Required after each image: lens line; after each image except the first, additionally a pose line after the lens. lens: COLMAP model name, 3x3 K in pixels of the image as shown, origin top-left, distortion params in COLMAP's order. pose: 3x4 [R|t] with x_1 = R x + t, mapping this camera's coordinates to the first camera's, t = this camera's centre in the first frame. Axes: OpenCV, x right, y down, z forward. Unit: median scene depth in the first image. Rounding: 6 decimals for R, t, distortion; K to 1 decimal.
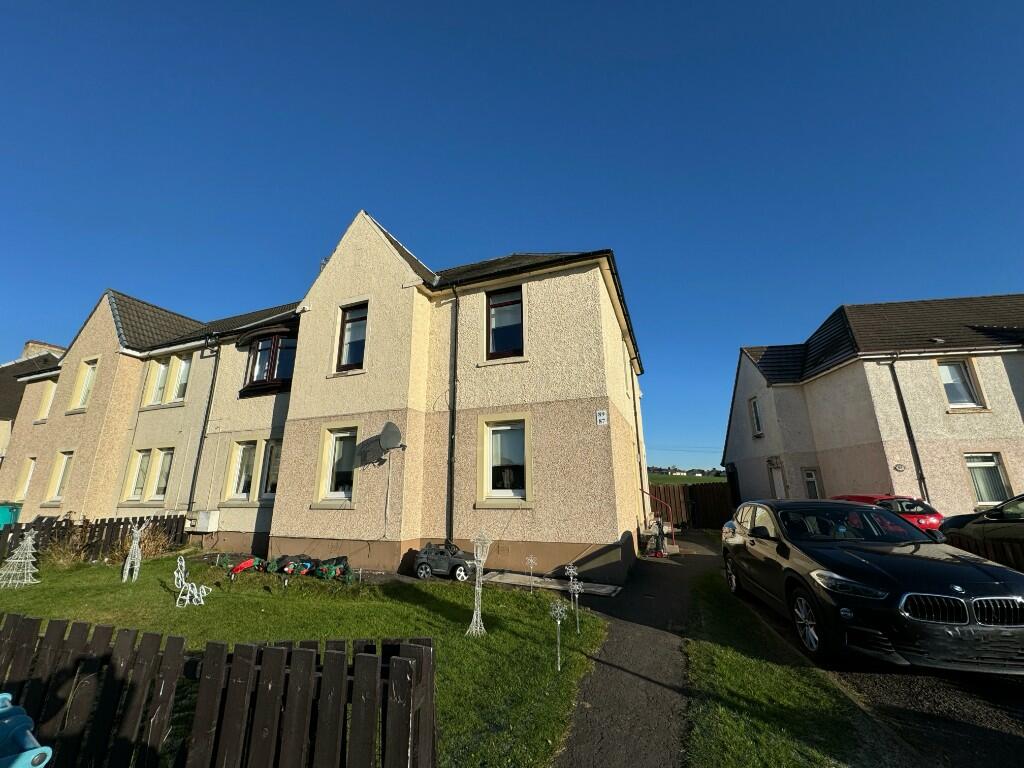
lens RADIAL K [[407.6, 0, 512.0], [0, 407.6, 384.0], [0, 0, 1]] dist [-0.001085, 0.000209]
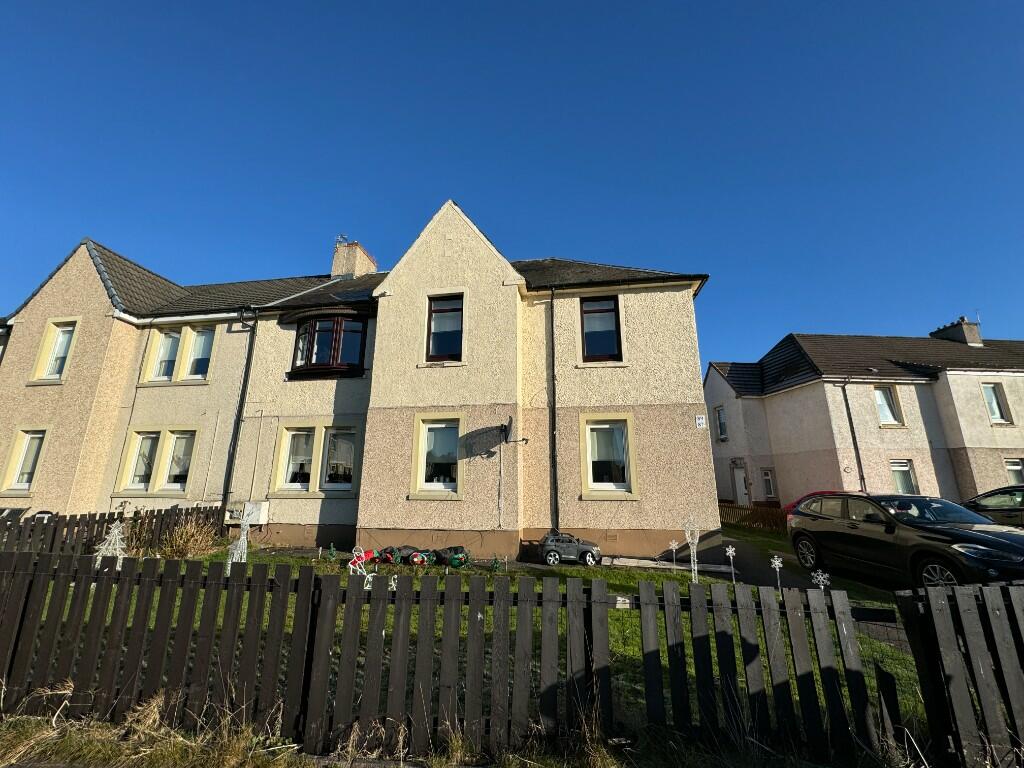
lens RADIAL K [[407.6, 0, 512.0], [0, 407.6, 384.0], [0, 0, 1]] dist [-0.001085, 0.000209]
pose [[0.976567, 0.063208, 0.205723, -0.393200], [-0.065900, 0.997807, 0.006252, 0.003692], [-0.204877, -0.019663, 0.978590, -0.008879]]
